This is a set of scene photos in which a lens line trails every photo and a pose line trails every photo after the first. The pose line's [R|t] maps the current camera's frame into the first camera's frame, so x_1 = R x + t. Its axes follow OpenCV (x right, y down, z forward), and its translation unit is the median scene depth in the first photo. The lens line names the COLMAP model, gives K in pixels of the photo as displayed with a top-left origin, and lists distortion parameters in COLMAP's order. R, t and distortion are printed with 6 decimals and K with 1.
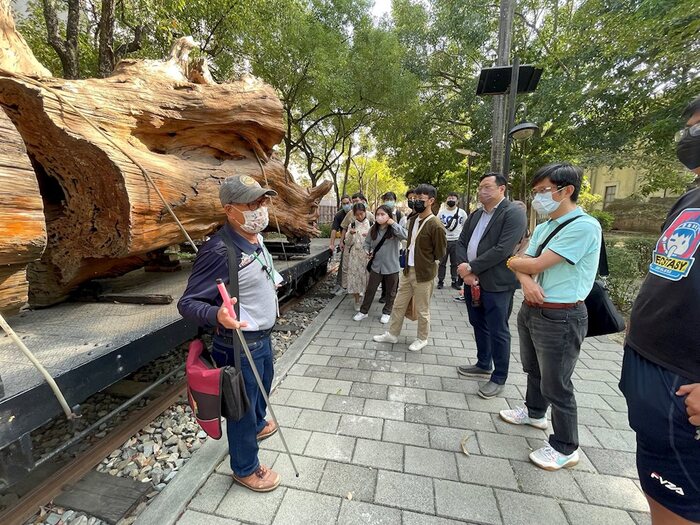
lens RADIAL K [[282.9, 0, 351.6], [0, 282.9, 260.3], [0, 0, 1]] dist [0.001559, 0.000424]
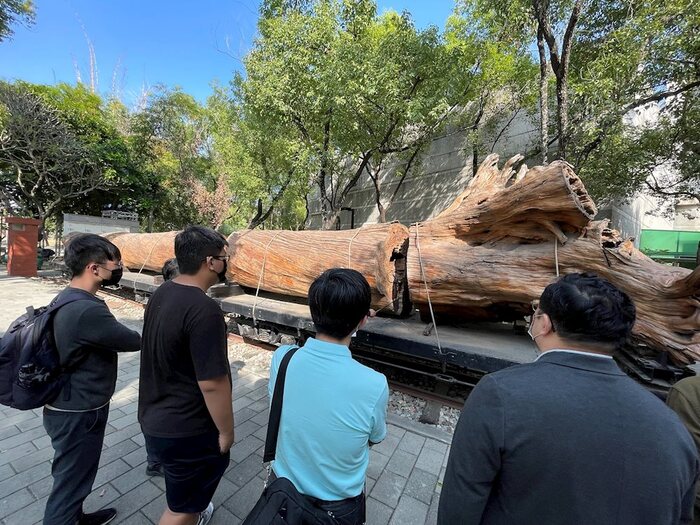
lens RADIAL K [[282.9, 0, 349.4], [0, 282.9, 263.7], [0, 0, 1]] dist [0.001559, 0.000424]
pose [[-0.296672, 0.036316, -0.954289, 0.920866], [-0.220708, 0.969616, 0.105513, -0.287033], [0.929125, 0.241922, -0.279642, 0.795639]]
